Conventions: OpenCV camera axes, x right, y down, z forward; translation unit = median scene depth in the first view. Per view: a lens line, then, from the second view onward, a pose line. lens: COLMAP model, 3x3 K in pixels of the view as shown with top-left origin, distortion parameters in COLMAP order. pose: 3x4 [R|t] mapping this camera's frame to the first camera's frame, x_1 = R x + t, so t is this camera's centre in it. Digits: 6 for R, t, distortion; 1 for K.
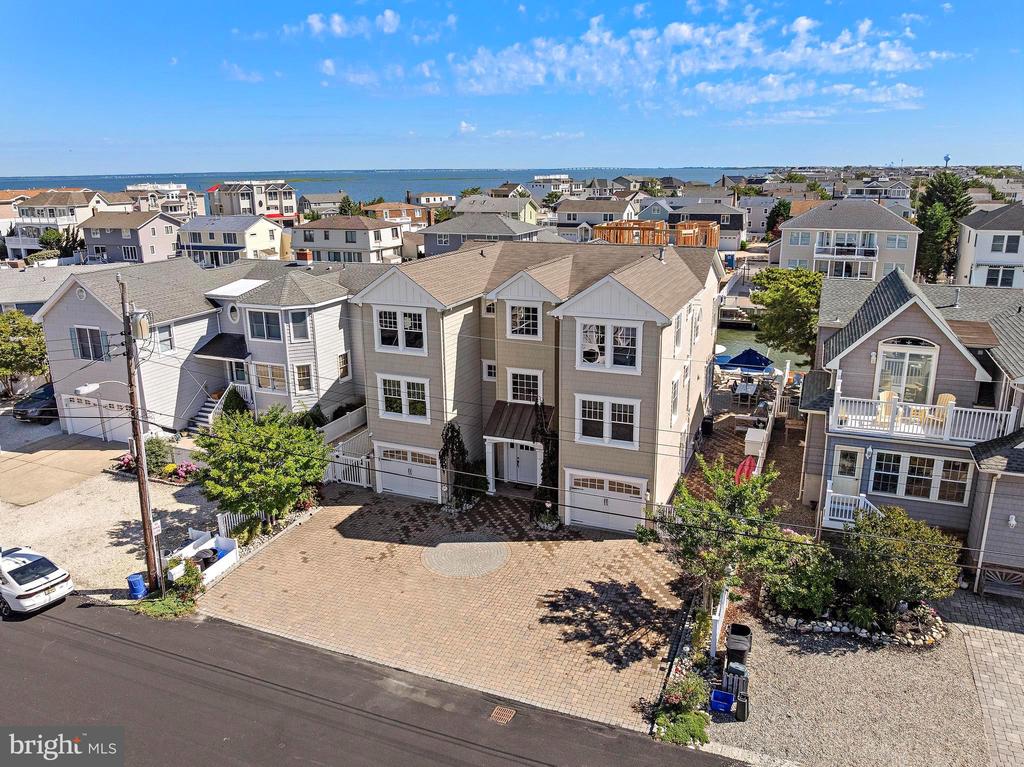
lens RADIAL K [[745.9, 0, 512.0], [0, 745.9, 383.5], [0, 0, 1]] dist [-0.032491, -0.001463]
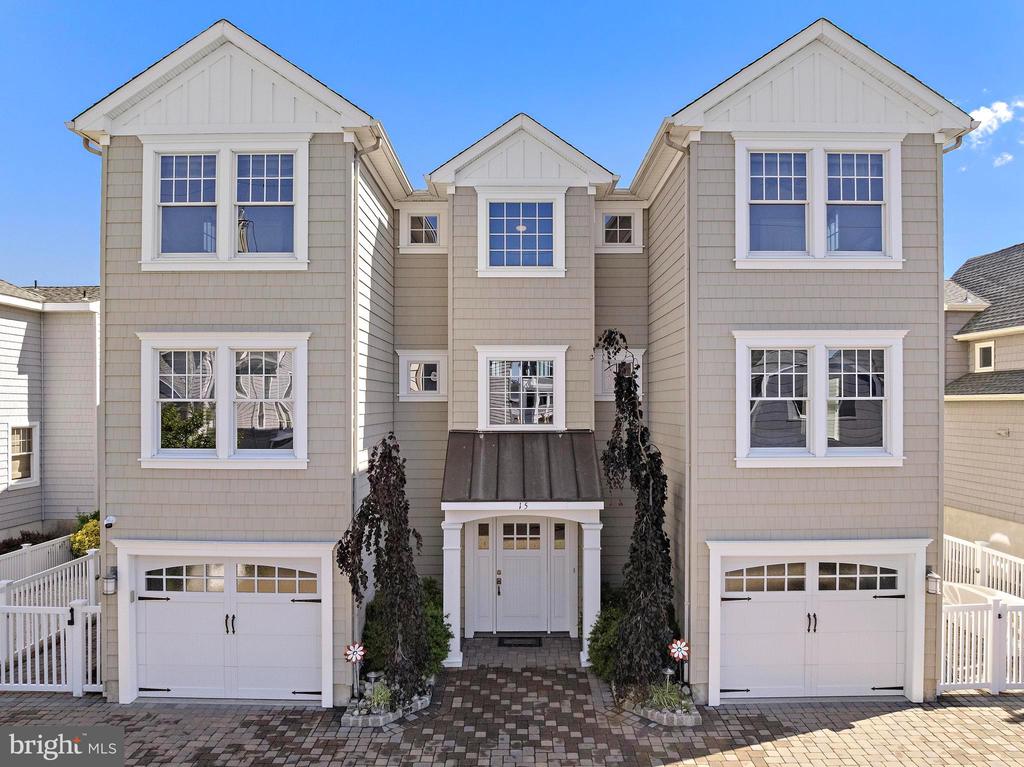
lens RADIAL K [[732.6, 0, 516.1], [0, 732.6, 408.5], [0, 0, 1]] dist [-0.047982, 0.008649]
pose [[0.925888, 0.010943, 0.377640, -0.150620], [0.092754, 0.962403, -0.255300, 0.127197], [-0.366235, 0.271407, 0.890062, 0.659338]]
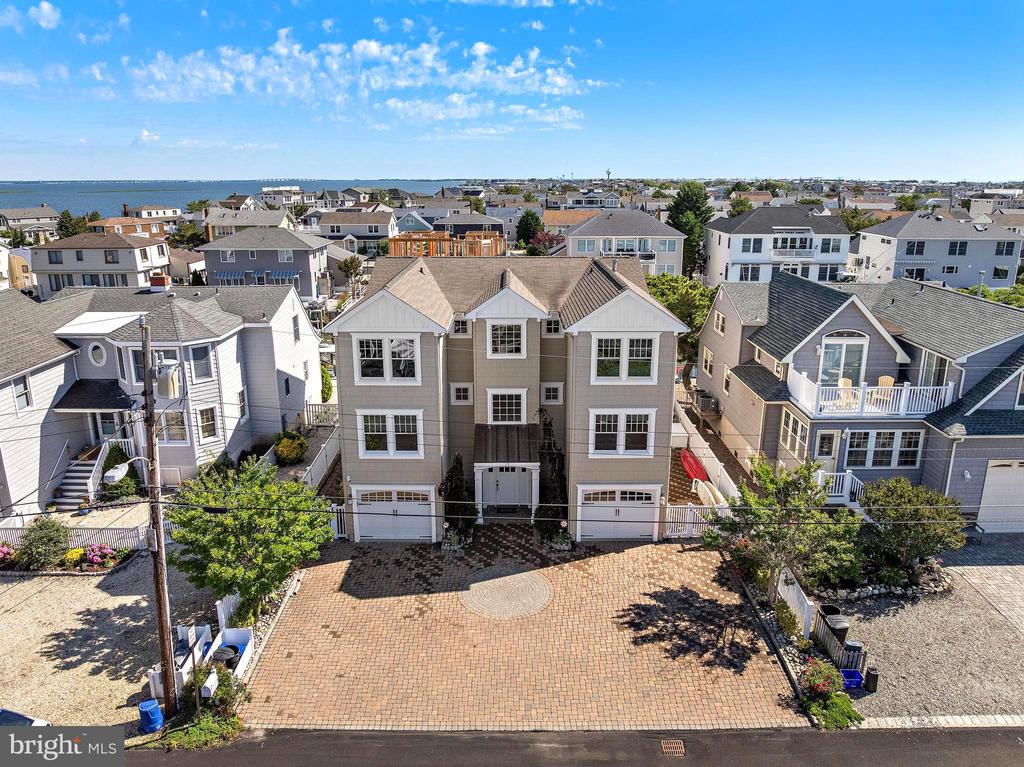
lens RADIAL K [[726.2, 0, 512.0], [0, 726.2, 383.5], [0, 0, 1]] dist [-0.036521, 0.002567]
pose [[0.925608, -0.092120, 0.367102, -0.333985], [0.094914, 0.995430, 0.010477, -0.036943], [-0.366389, 0.025146, 0.930122, 0.127270]]
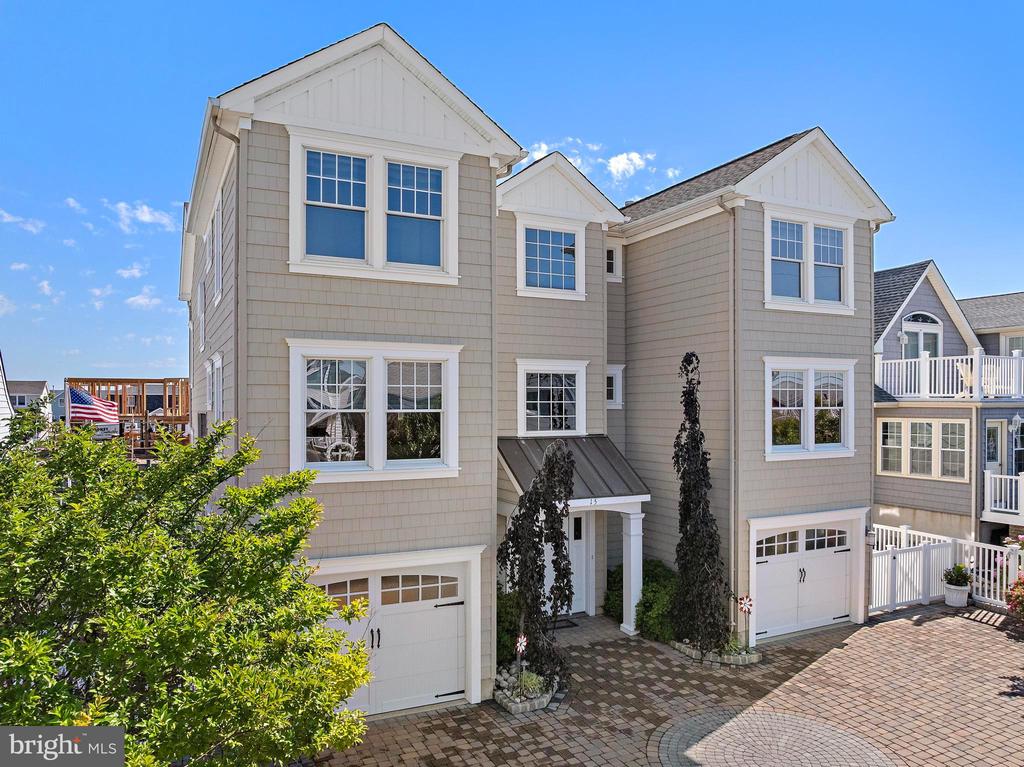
lens RADIAL K [[736.7, 0, 516.0], [0, 736.7, 416.3], [0, 0, 1]] dist [-0.011123, -0.075620]
pose [[0.658886, 0.002355, 0.752239, -0.368930], [0.200943, 0.963106, -0.179021, 0.098844], [-0.724907, 0.269112, 0.634104, 0.753683]]
